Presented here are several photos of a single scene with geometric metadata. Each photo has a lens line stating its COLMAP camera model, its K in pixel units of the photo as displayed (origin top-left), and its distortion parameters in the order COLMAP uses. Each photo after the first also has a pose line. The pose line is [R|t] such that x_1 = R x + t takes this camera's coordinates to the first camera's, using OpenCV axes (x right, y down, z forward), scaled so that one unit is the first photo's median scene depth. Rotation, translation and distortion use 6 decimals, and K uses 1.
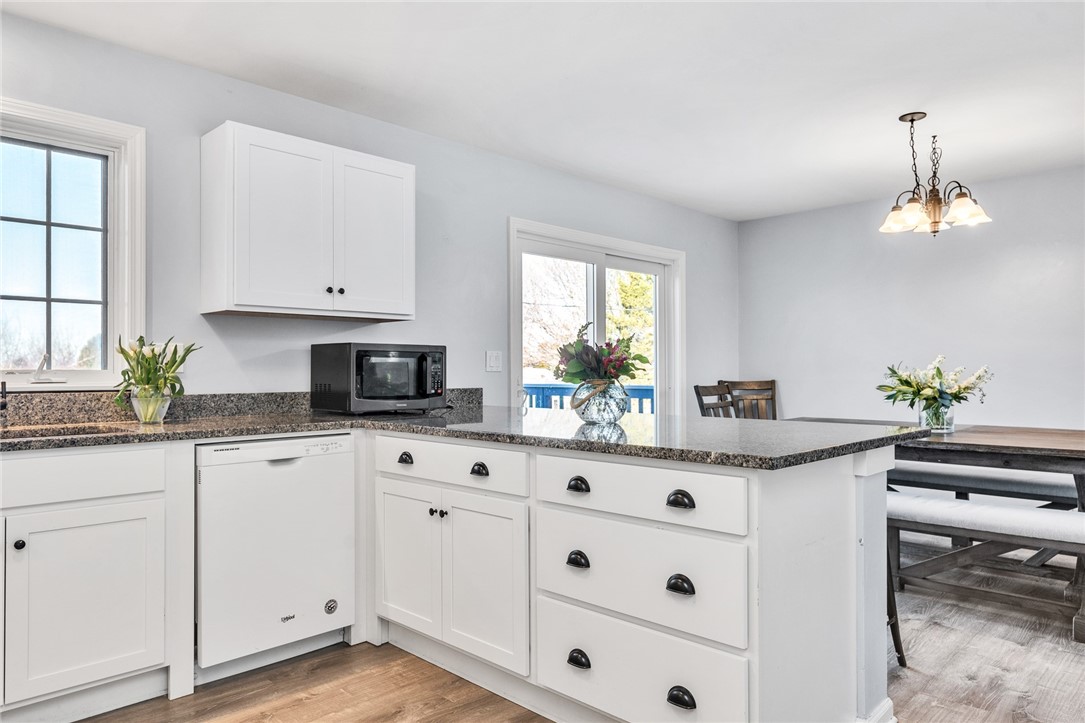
lens RADIAL K [[711.3, 0, 542.0], [0, 711.3, 362.9], [0, 0, 1]] dist [0.003597, -0.004606]
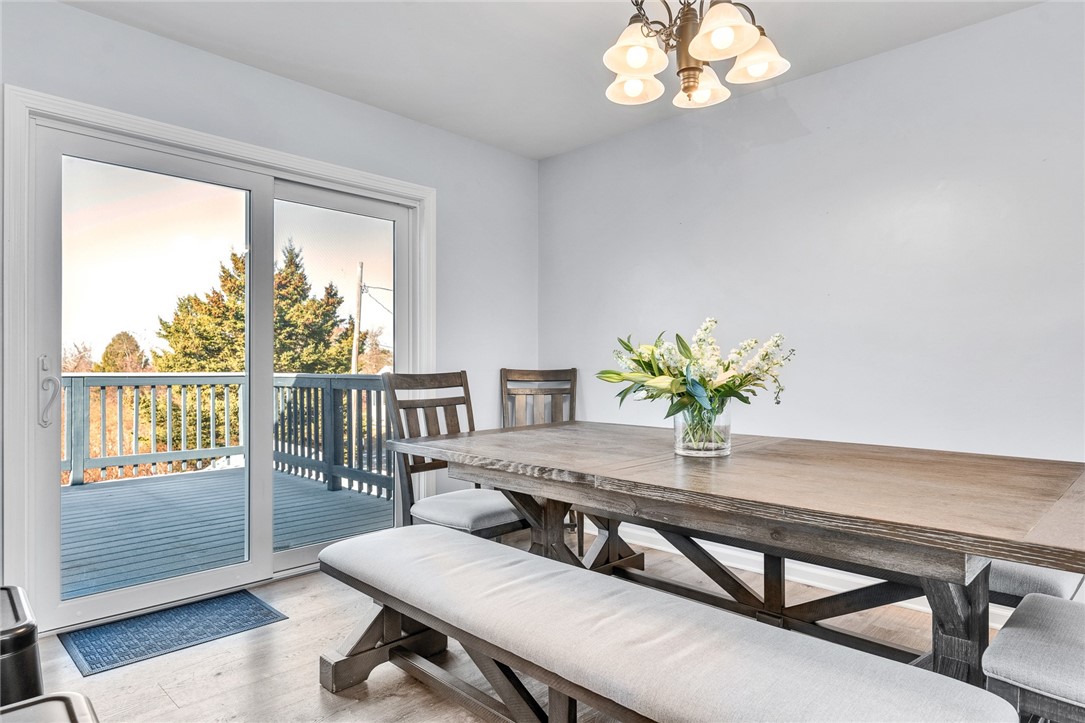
lens RADIAL K [[625.3, 0, 541.9], [0, 625.3, 364.7], [0, 0, 1]] dist [-0.002363, -0.001506]
pose [[0.999991, 0.004244, 0.000944, 0.429660], [-0.004252, 0.999955, 0.008523, 0.022801], [-0.000908, -0.008527, 0.999963, 0.508595]]
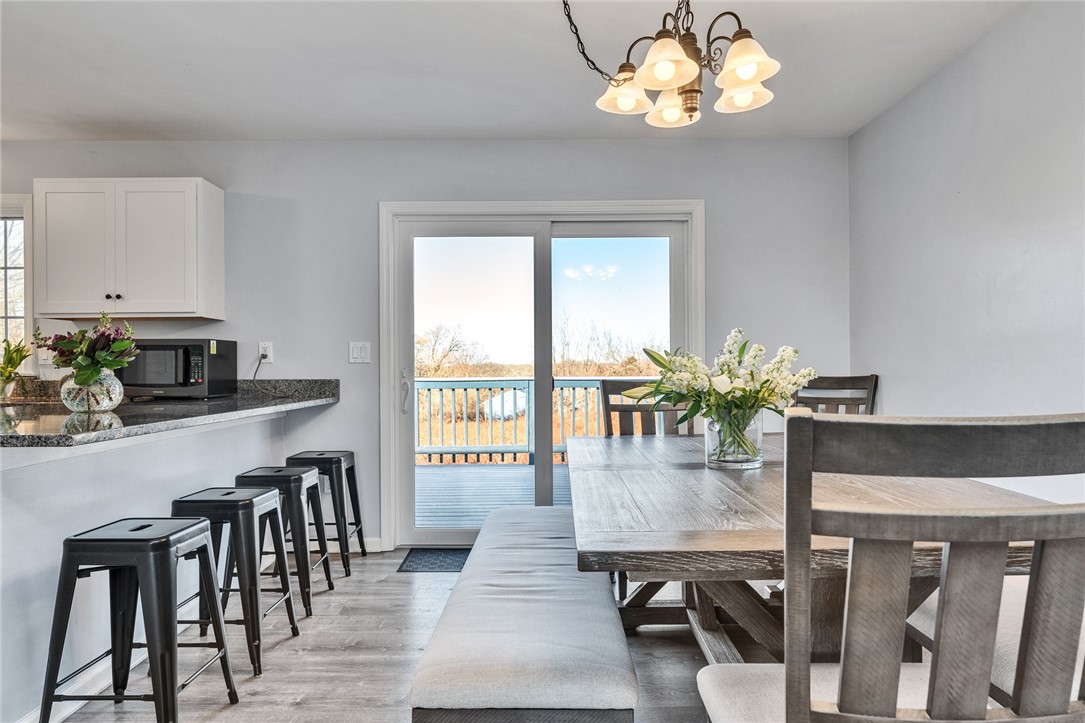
lens RADIAL K [[711.3, 0, 539.9], [0, 711.3, 366.3], [0, 0, 1]] dist [0.003597, -0.004606]
pose [[0.712554, -0.002408, -0.701613, 0.832650], [0.011858, 0.999893, 0.008611, 0.011870], [0.701517, -0.014456, 0.712506, 0.491729]]
